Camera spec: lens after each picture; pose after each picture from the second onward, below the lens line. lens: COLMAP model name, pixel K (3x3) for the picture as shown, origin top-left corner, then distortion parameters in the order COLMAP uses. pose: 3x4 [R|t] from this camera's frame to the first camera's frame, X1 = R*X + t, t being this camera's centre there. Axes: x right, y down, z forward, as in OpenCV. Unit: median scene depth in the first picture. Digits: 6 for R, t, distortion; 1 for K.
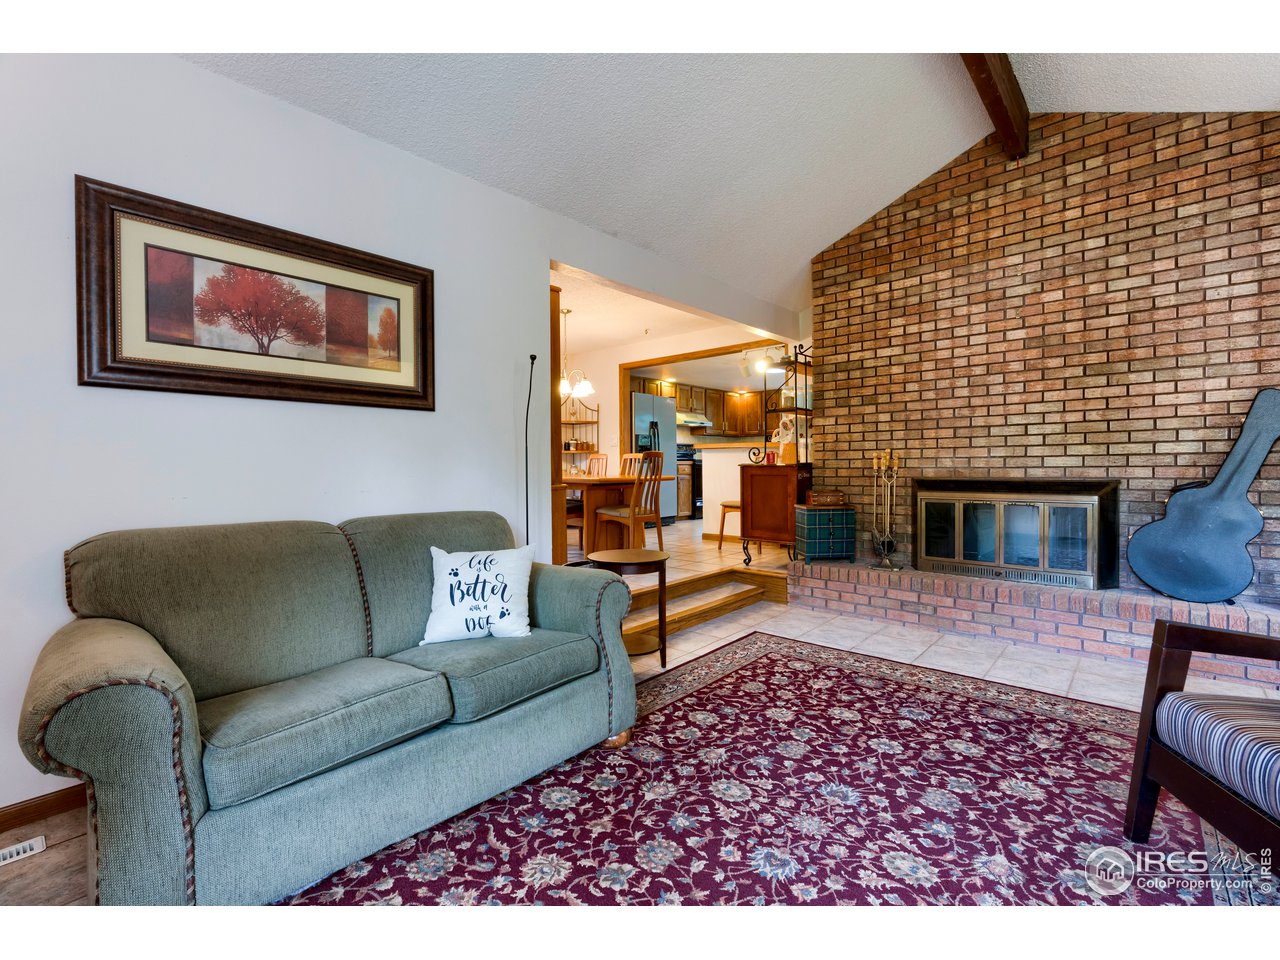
lens RADIAL K [[605.2, 0, 643.3], [0, 605.2, 473.4], [0, 0, 1]] dist [-0.003172, 0.000376]
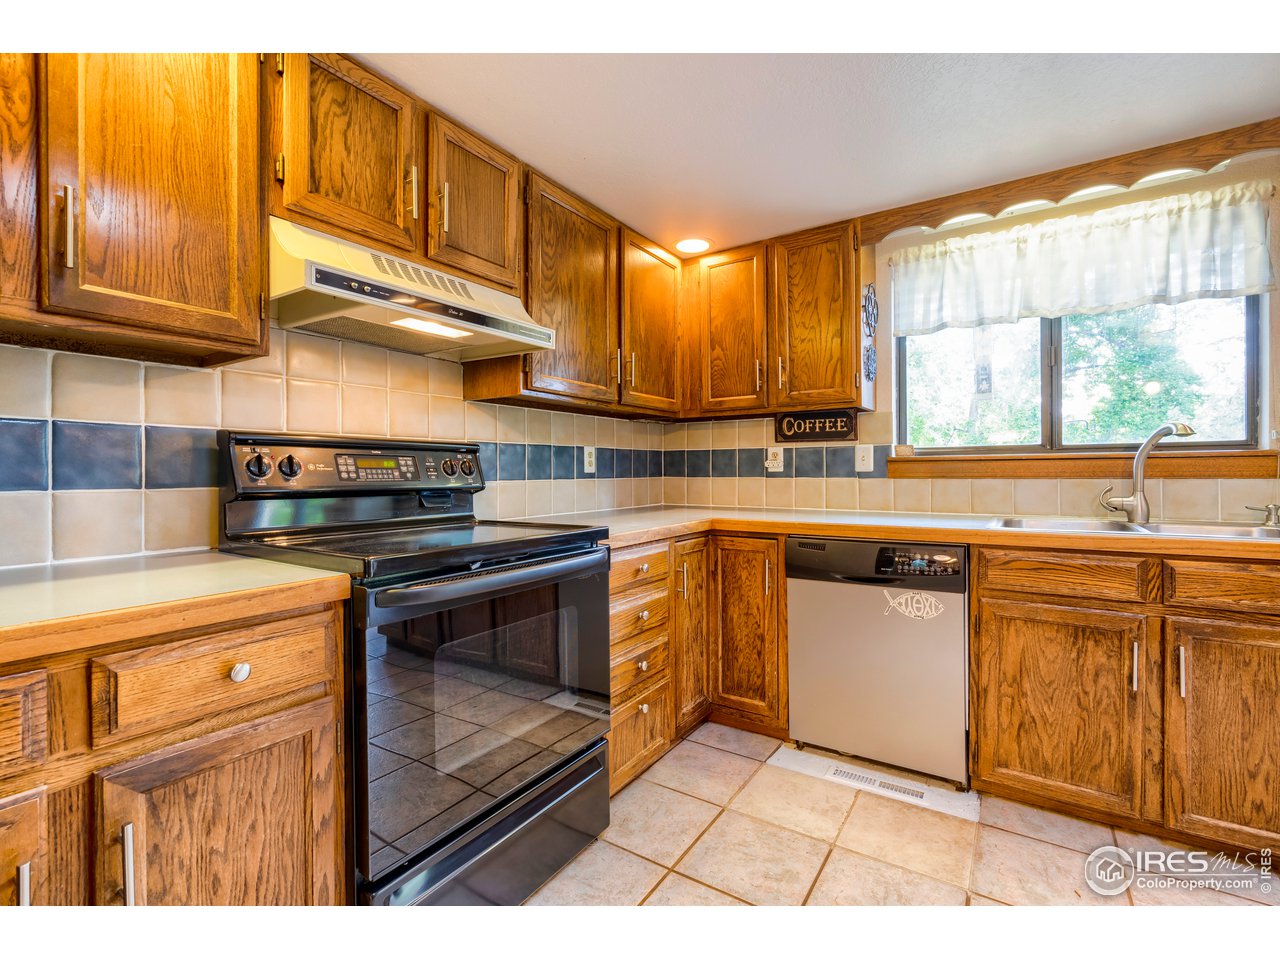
lens RADIAL K [[580.1, 0, 645.5], [0, 580.1, 473.9], [0, 0, 1]] dist [-0.002547, 0.001239]
pose [[0.989490, 0.000545, 0.144602, 0.140138], [0.000290, 0.999983, -0.005753, -0.045659], [-0.144603, 0.005734, 0.989473, 0.989076]]
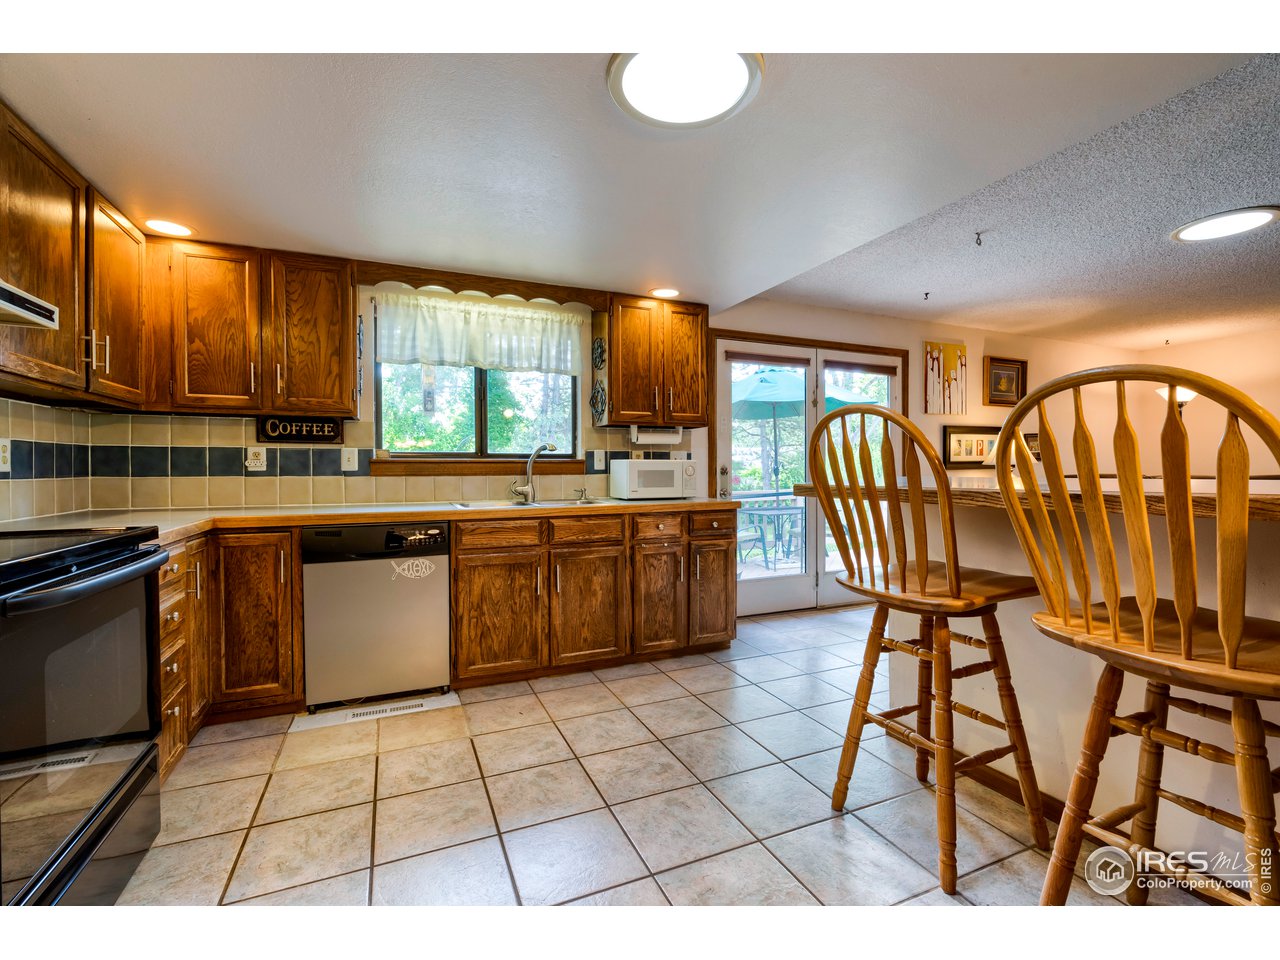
lens RADIAL K [[580.1, 0, 645.5], [0, 580.1, 473.9], [0, 0, 1]] dist [-0.002547, 0.001239]
pose [[0.419779, -0.002602, 0.907622, 0.042395], [0.008963, 0.999959, -0.001278, -0.044464], [-0.907582, 0.008671, 0.419786, 0.954671]]
